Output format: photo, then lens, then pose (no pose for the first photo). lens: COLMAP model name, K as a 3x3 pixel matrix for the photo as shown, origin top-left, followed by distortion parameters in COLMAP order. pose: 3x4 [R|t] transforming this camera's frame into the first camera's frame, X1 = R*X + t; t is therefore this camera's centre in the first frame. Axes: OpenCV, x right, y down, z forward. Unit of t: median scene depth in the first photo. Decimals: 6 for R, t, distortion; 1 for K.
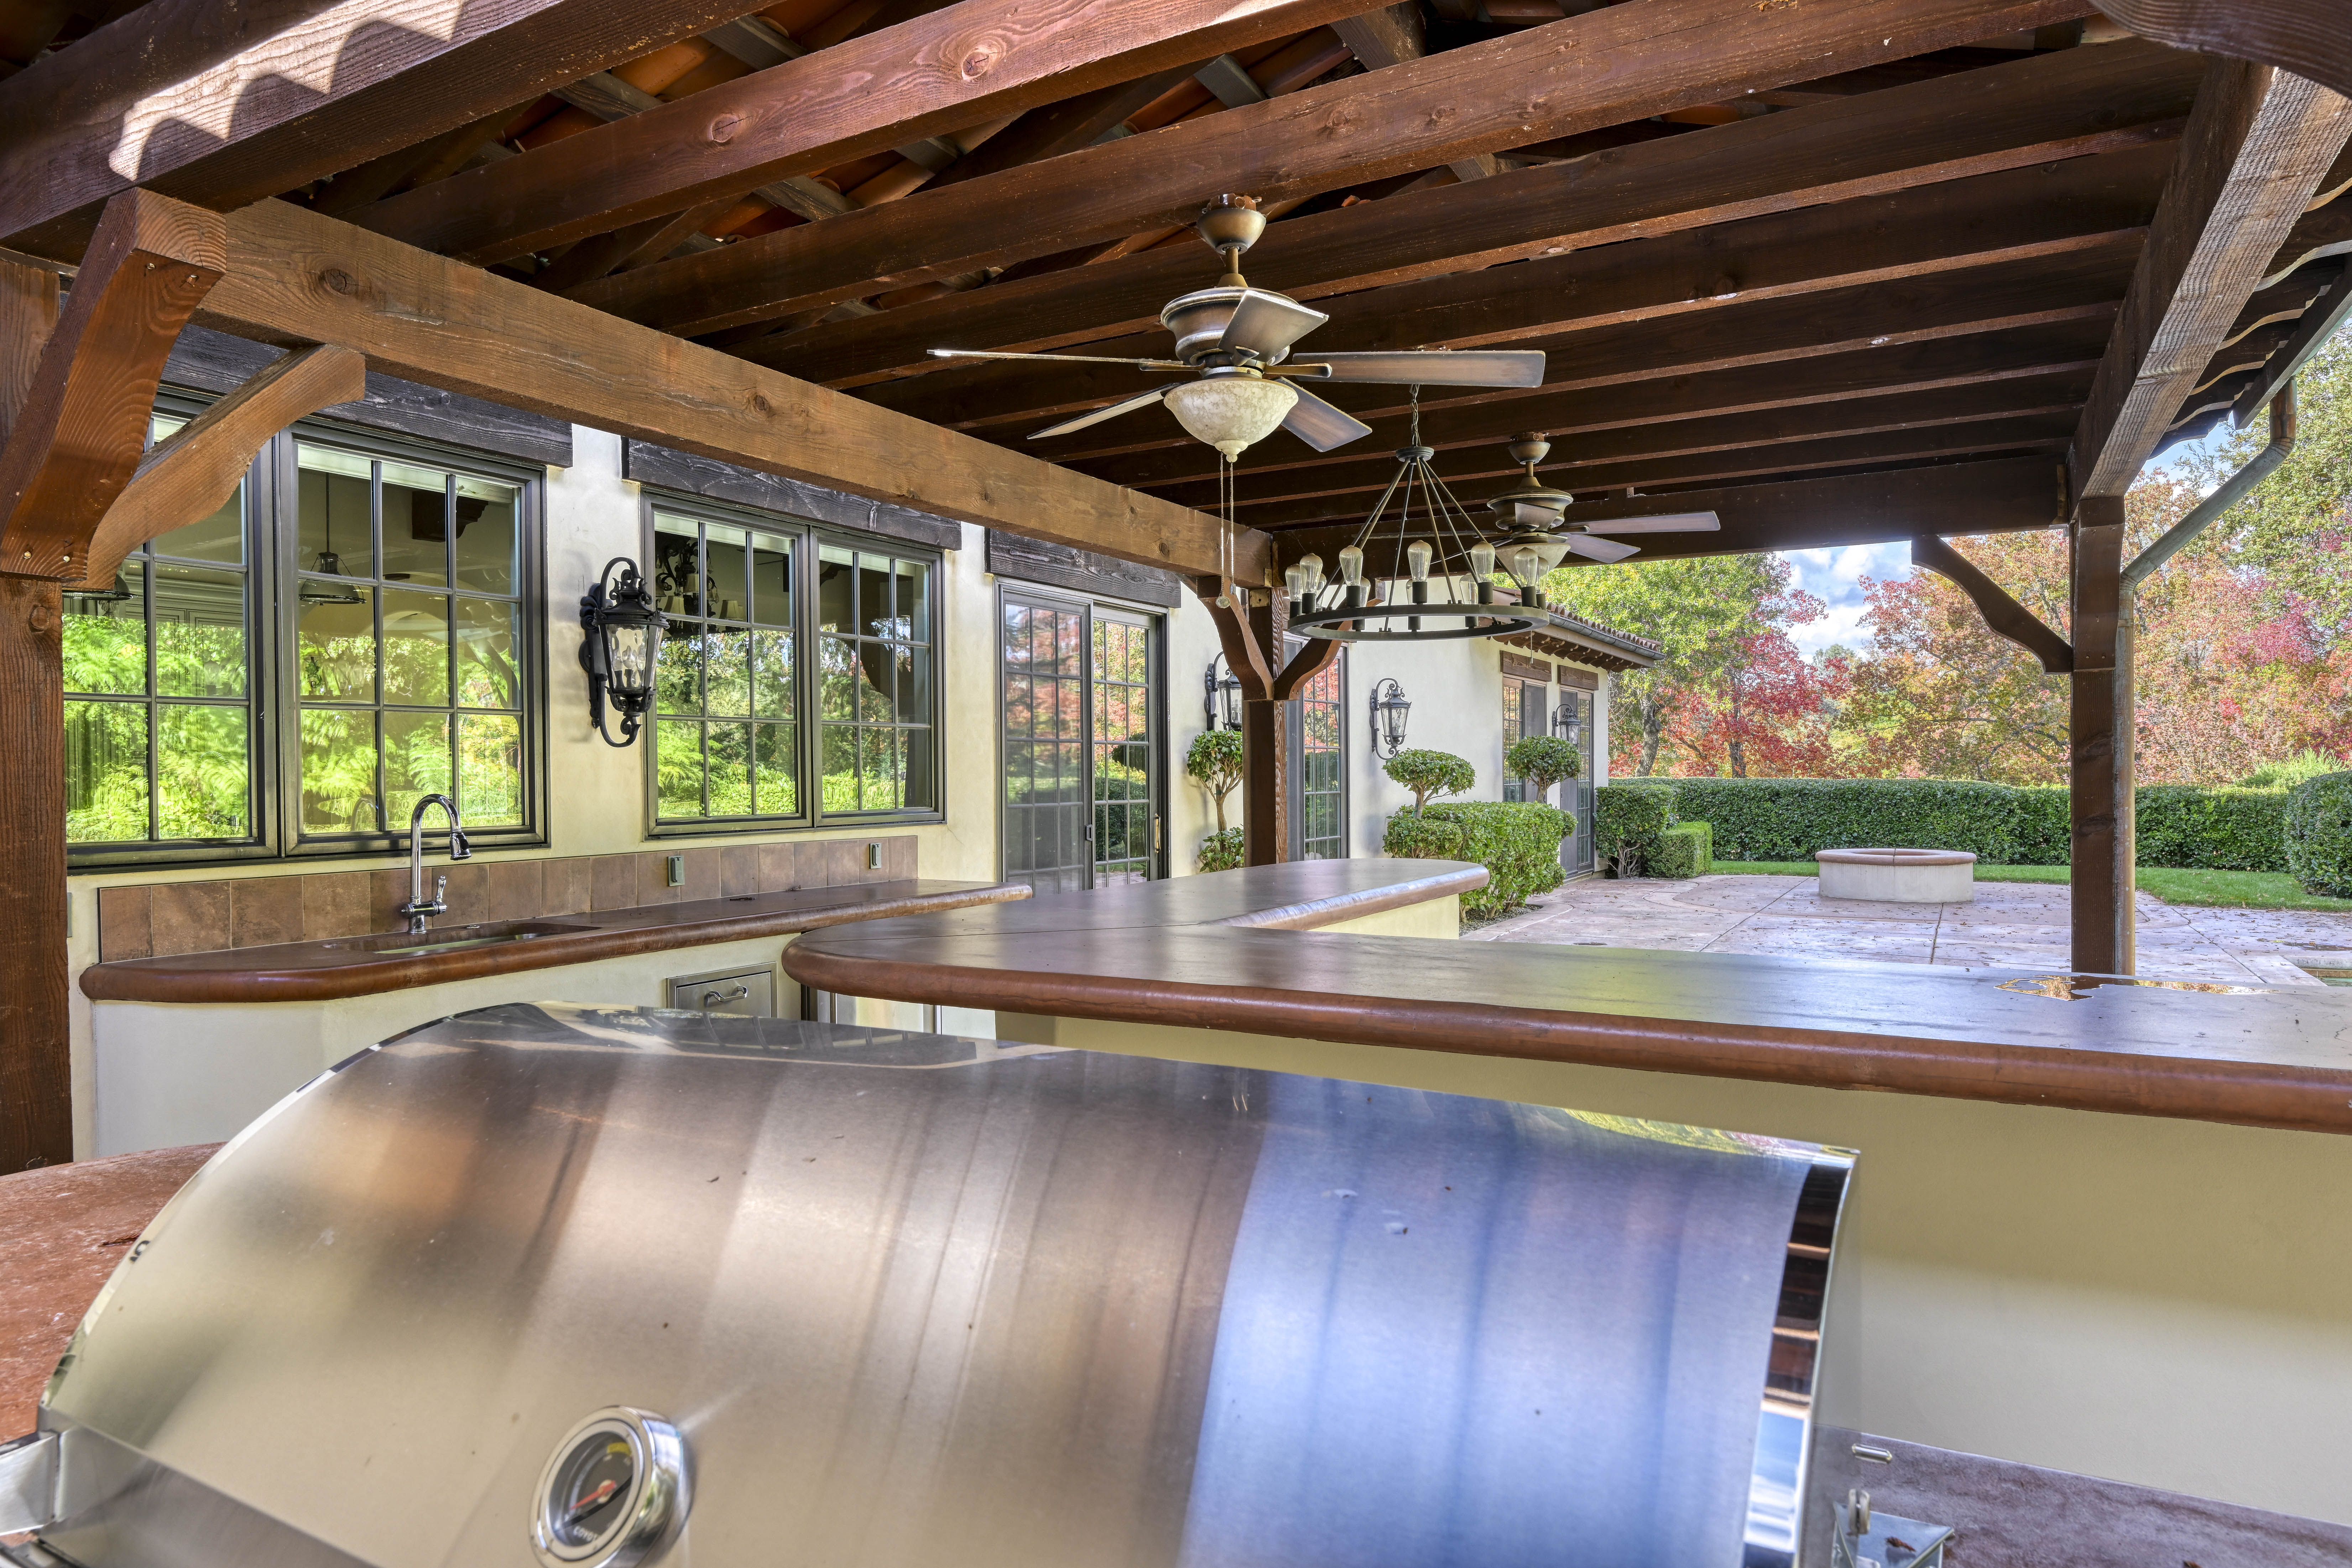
lens RADIAL K [[1391.2, 0, 1173.6], [0, 1391.2, 783.1], [0, 0, 1]] dist [-0.002441, 0.000847]
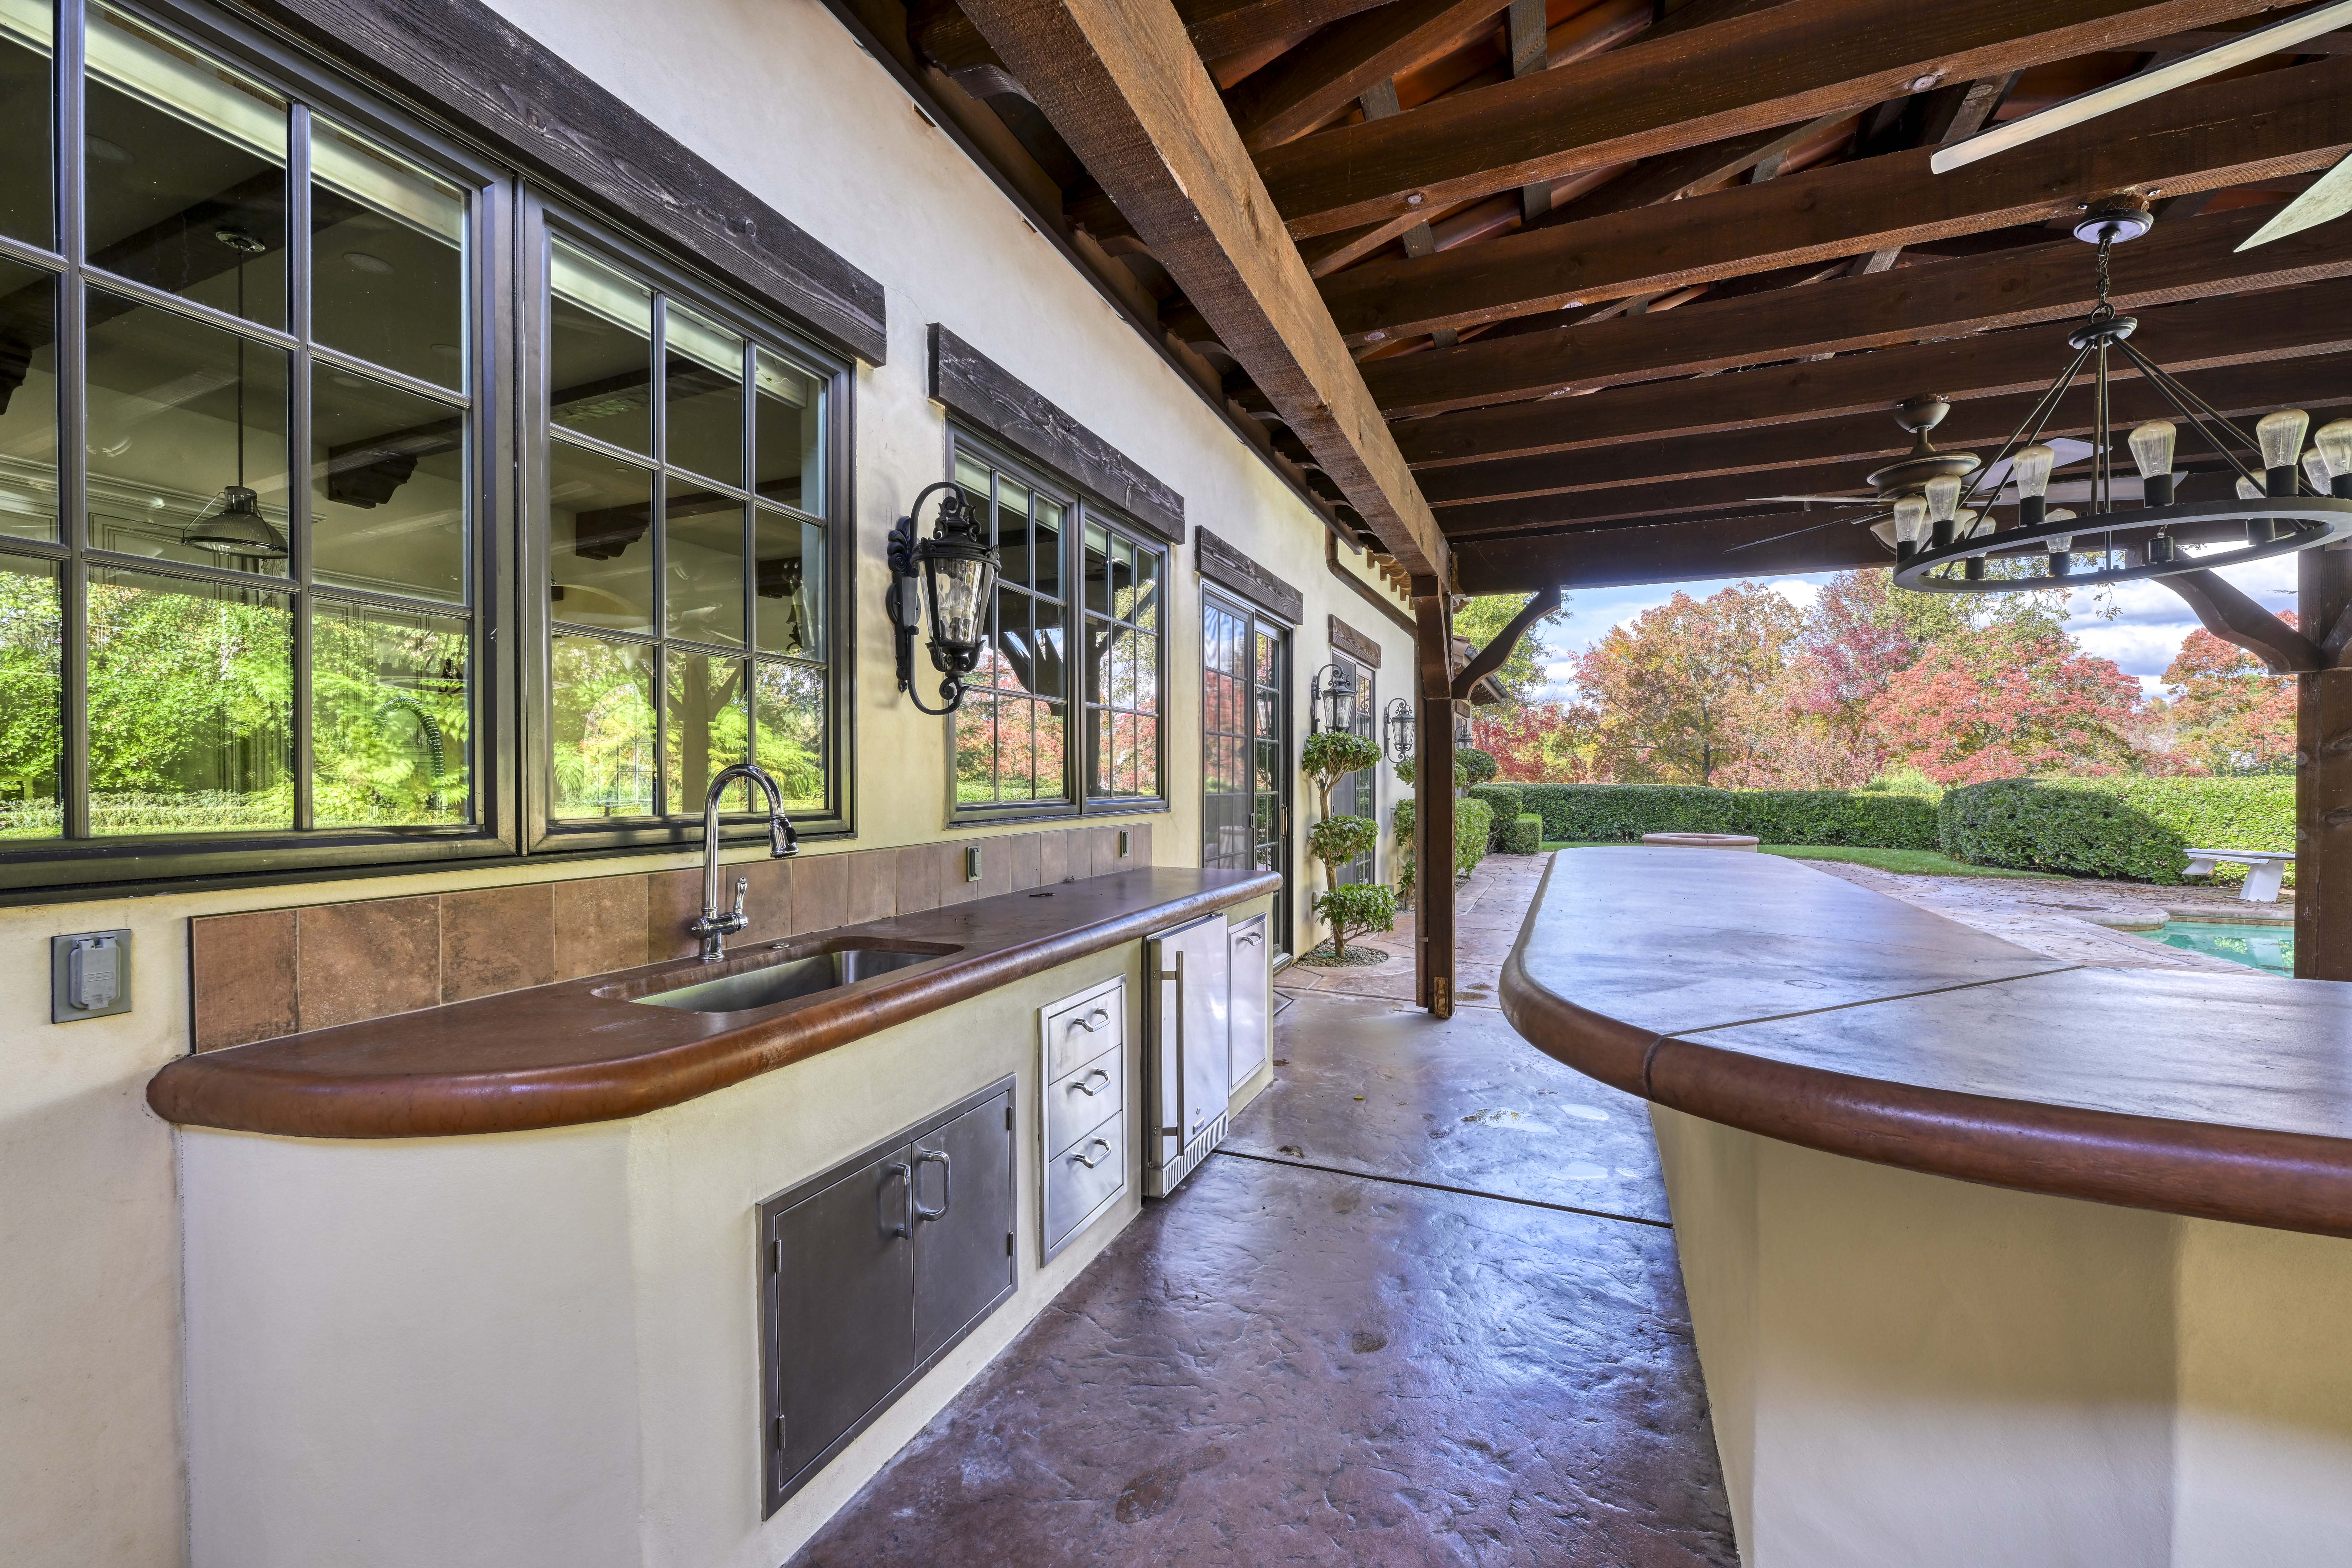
lens RADIAL K [[930.5, 0, 1179.3], [0, 930.5, 785.6], [0, 0, 1]] dist [0.000245, -0.000279]
pose [[0.994123, 0.006995, 0.108030, -0.318274], [-0.006825, 0.999975, -0.001941, 0.016120], [-0.108041, 0.001192, 0.994146, 0.443340]]
